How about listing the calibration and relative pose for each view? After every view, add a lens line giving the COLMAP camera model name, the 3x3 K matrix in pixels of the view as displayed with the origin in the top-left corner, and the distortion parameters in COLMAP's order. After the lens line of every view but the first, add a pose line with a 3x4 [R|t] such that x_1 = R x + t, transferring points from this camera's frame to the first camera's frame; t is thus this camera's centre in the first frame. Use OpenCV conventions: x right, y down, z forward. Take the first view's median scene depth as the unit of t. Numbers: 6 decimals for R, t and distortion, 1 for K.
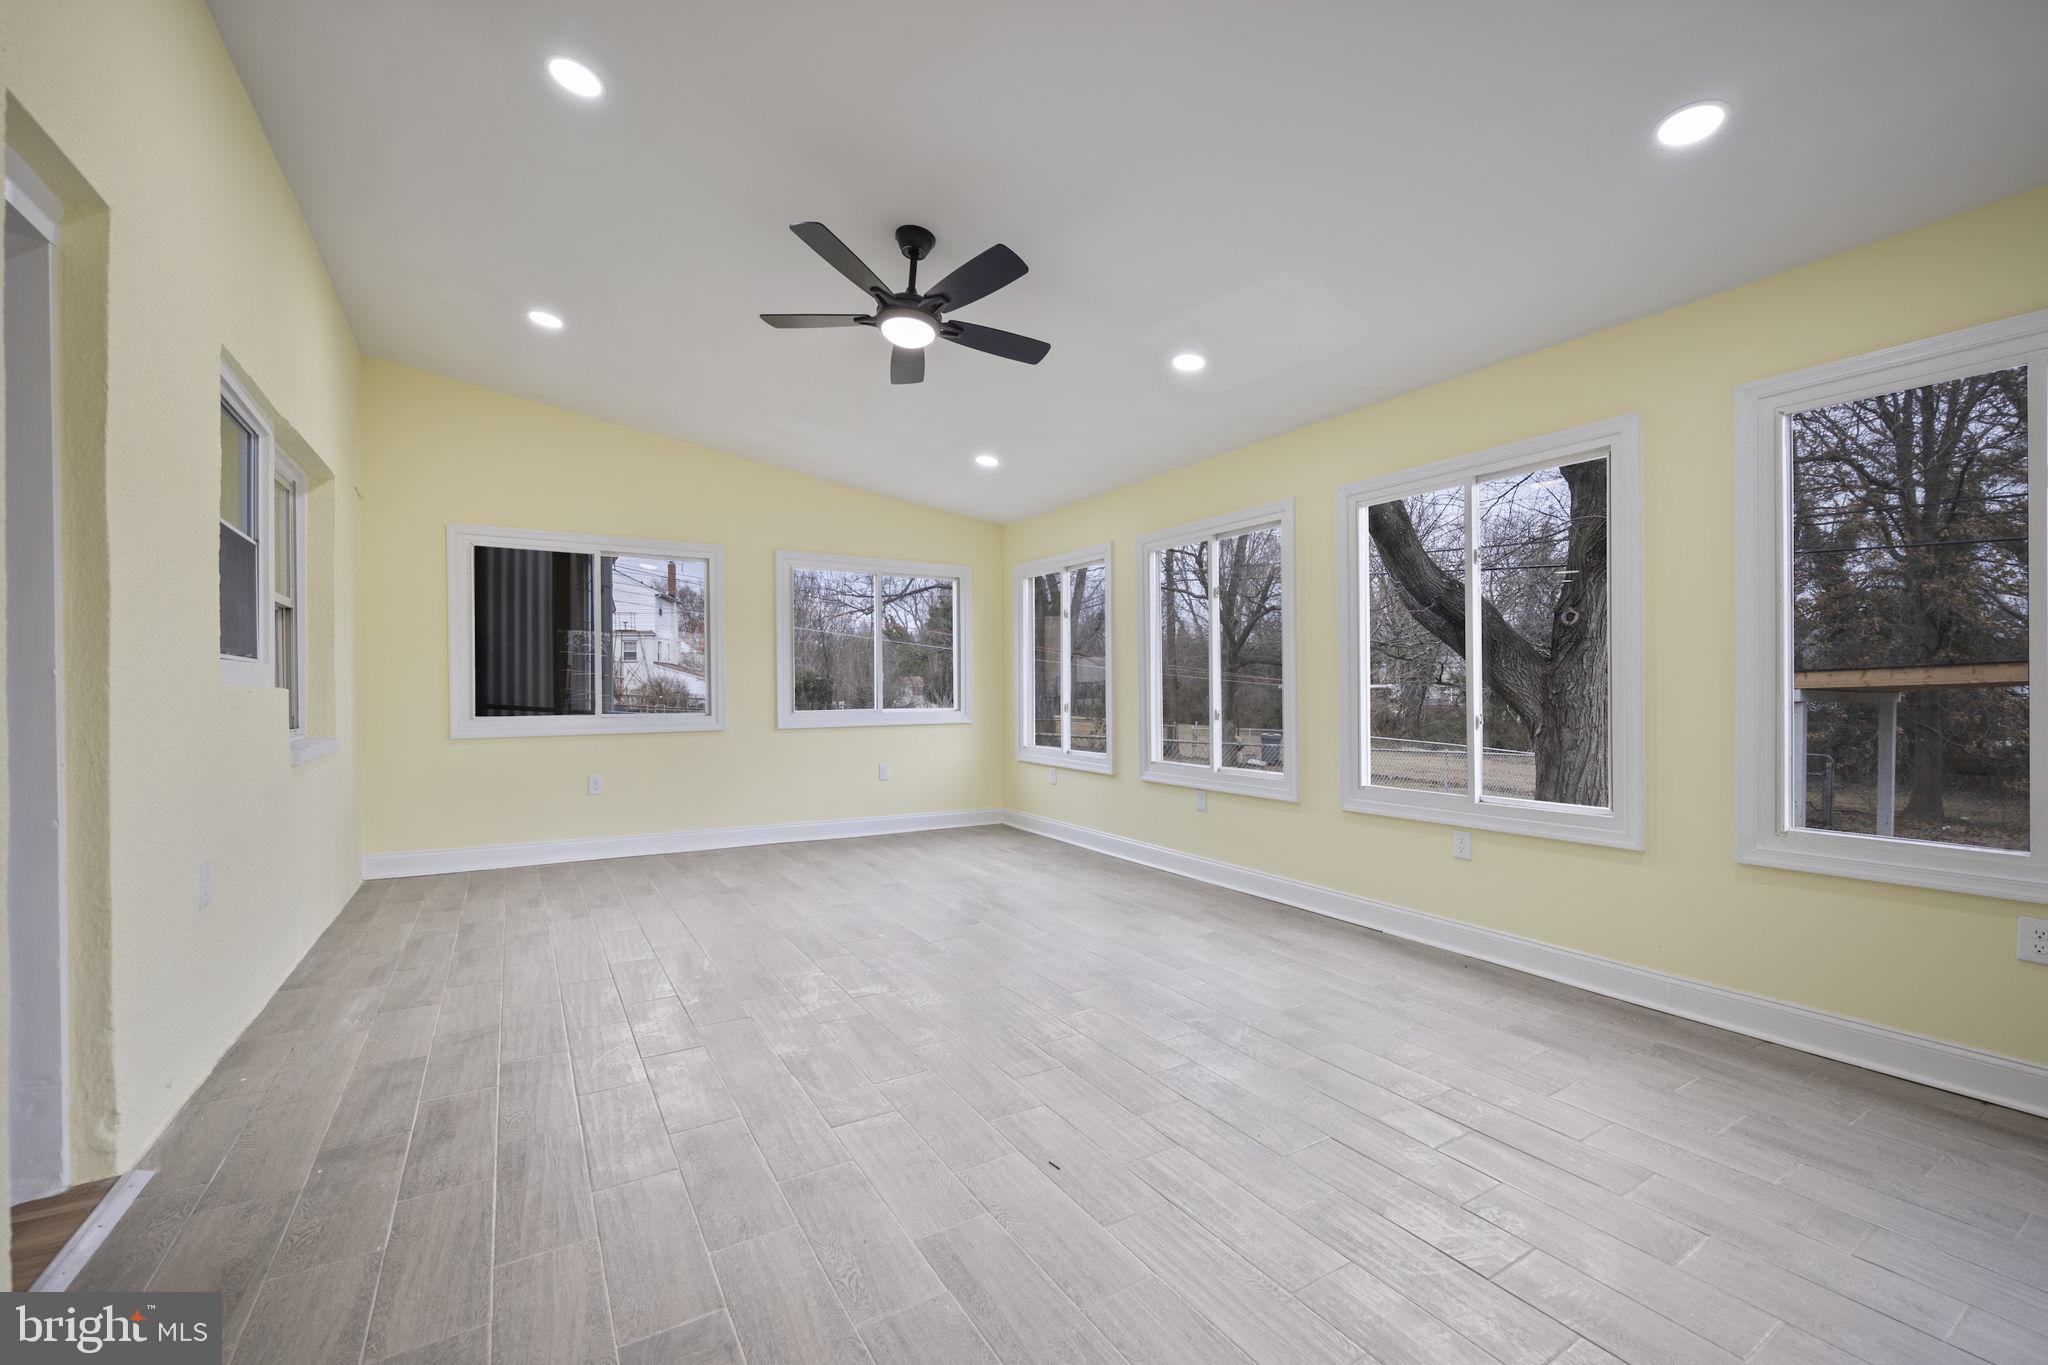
lens RADIAL K [[795.4, 0, 1024.0], [0, 795.4, 682.5], [0, 0, 1]] dist [-0.001365, -0.000084]
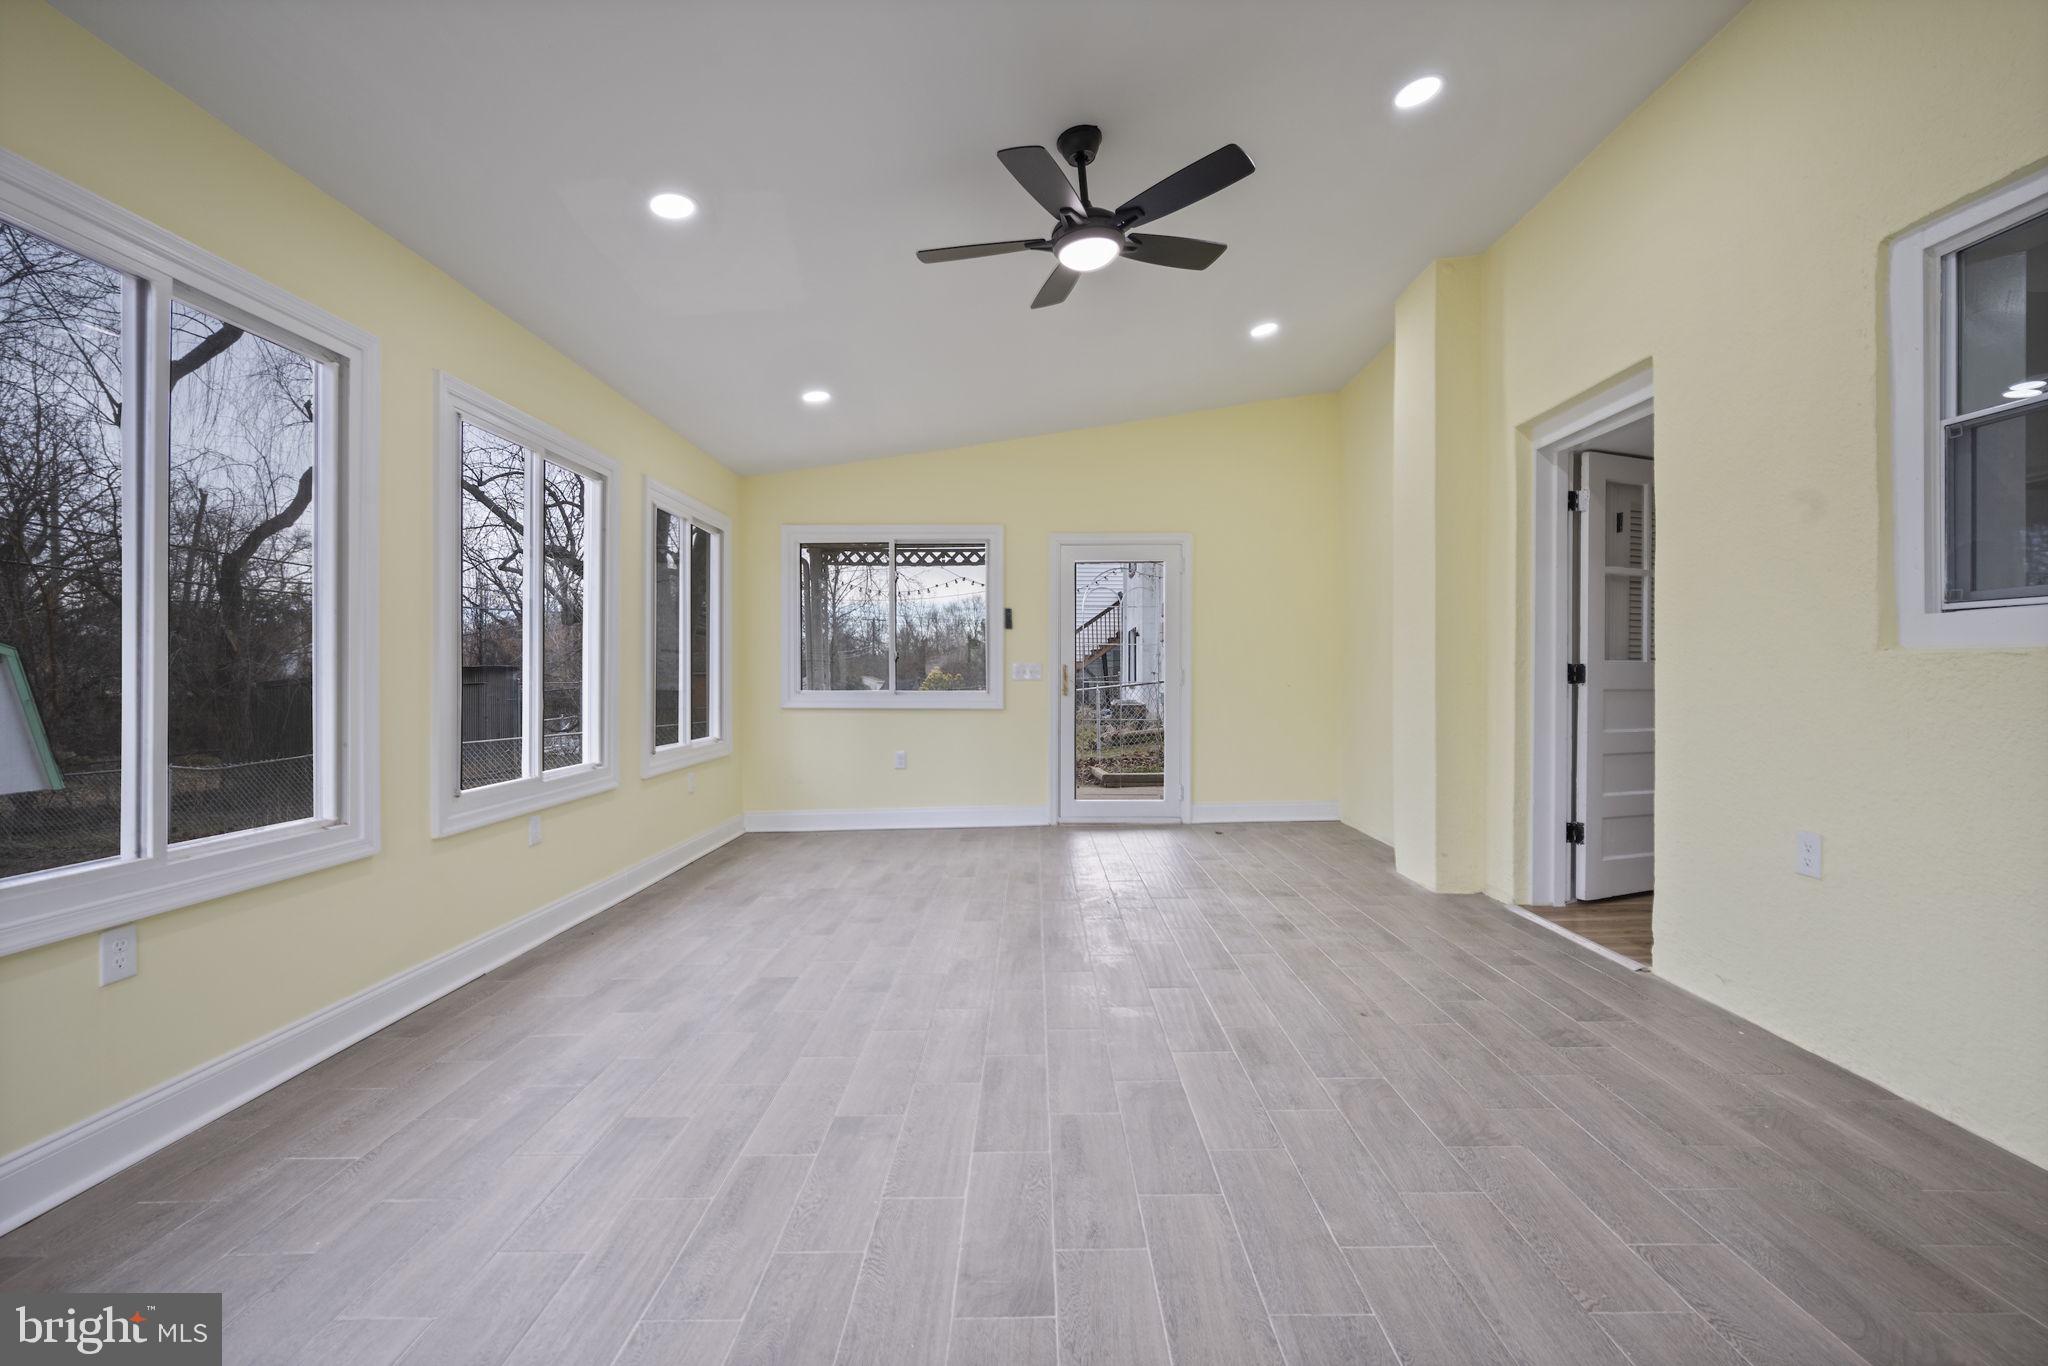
lens RADIAL K [[795.4, 0, 1024.0], [0, 795.4, 683.0], [0, 0, 1]] dist [-0.001365, -0.000084]
pose [[-0.826342, -0.003147, 0.563160, -0.486033], [-0.006642, 0.999969, -0.004159, 0.025677], [-0.563129, -0.007177, -0.826338, 1.490850]]
